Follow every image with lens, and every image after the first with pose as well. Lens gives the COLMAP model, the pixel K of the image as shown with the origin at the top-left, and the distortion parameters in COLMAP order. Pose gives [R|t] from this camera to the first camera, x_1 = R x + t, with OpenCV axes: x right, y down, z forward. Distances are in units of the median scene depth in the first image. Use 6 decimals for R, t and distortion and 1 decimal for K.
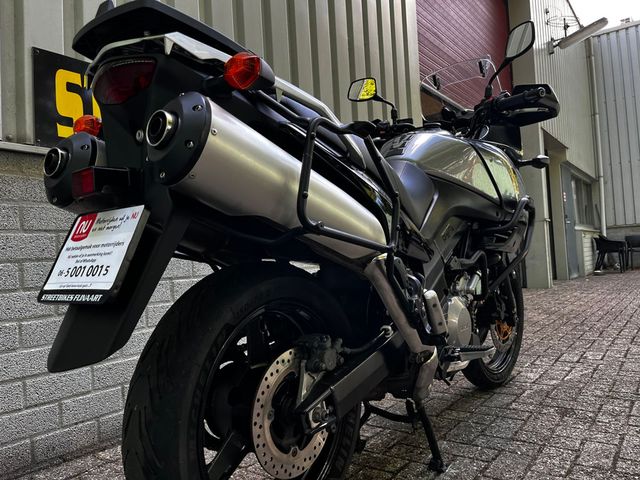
lens RADIAL K [[486.9, 0, 323.2], [0, 486.9, 242.6], [0, 0, 1]] dist [0.068670, -0.107650]
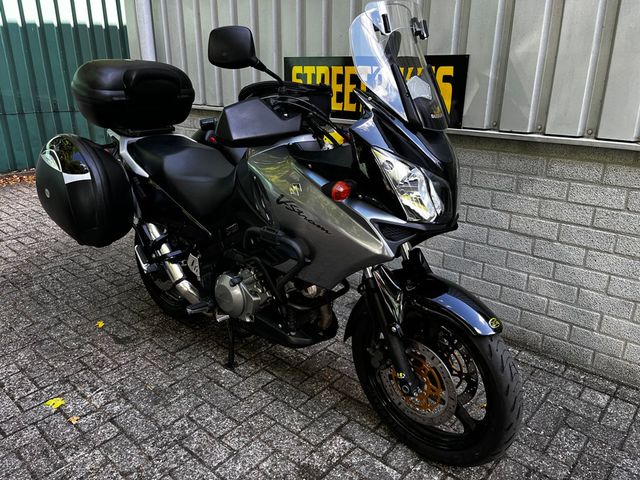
lens RADIAL K [[491.2, 0, 322.9], [0, 491.2, 237.9], [0, 0, 1]] dist [0.058311, -0.077078]
pose [[-0.085116, 0.372575, -0.924090, 1.474674], [0.032408, 0.928001, 0.371166, -0.484331], [0.995844, 0.001644, -0.091062, 1.405116]]
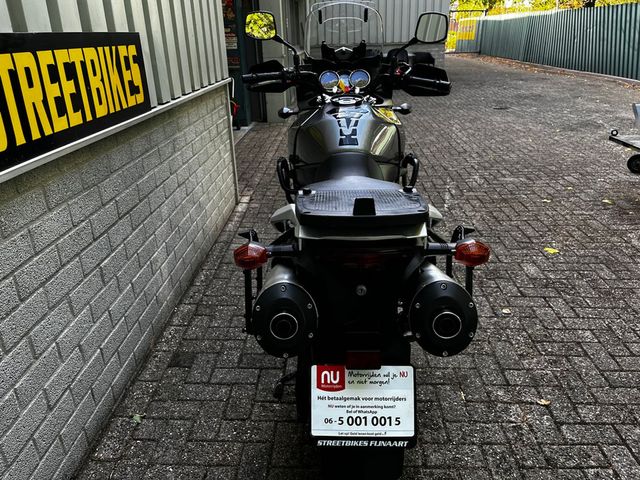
lens RADIAL K [[488.6, 0, 320.3], [0, 488.6, 236.8], [0, 0, 1]] dist [0.055513, -0.081988]
pose [[0.822310, -0.187681, 0.537199, -0.600875], [-0.036750, 0.924557, 0.379267, -0.441712], [-0.567852, -0.331617, 0.753375, 0.130399]]
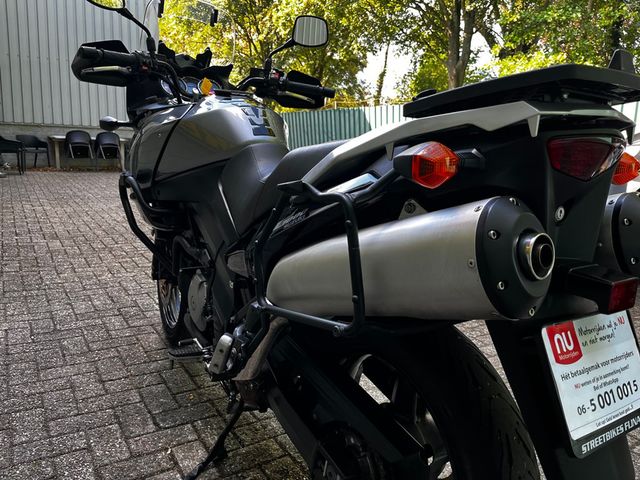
lens RADIAL K [[486.9, 0, 323.2], [0, 486.9, 242.6], [0, 0, 1]] dist [0.068670, -0.107650]
pose [[0.352504, -0.115300, 0.928680, -0.732214], [-0.099379, 0.982157, 0.159662, -0.150248], [-0.930519, -0.148572, 0.334755, 0.621450]]
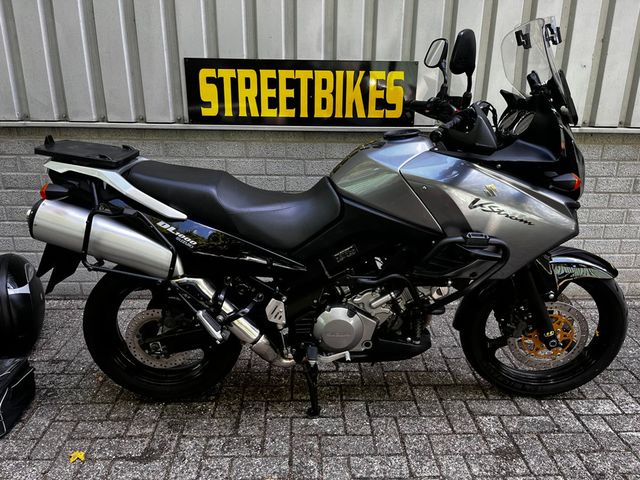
lens RADIAL K [[490.8, 0, 318.4], [0, 490.8, 241.1], [0, 0, 1]] dist [0.074392, -0.115965]
pose [[0.611464, 0.308157, -0.728801, 1.068499], [-0.016138, 0.925715, 0.377877, -0.492950], [0.791108, -0.219297, 0.571015, 0.327614]]
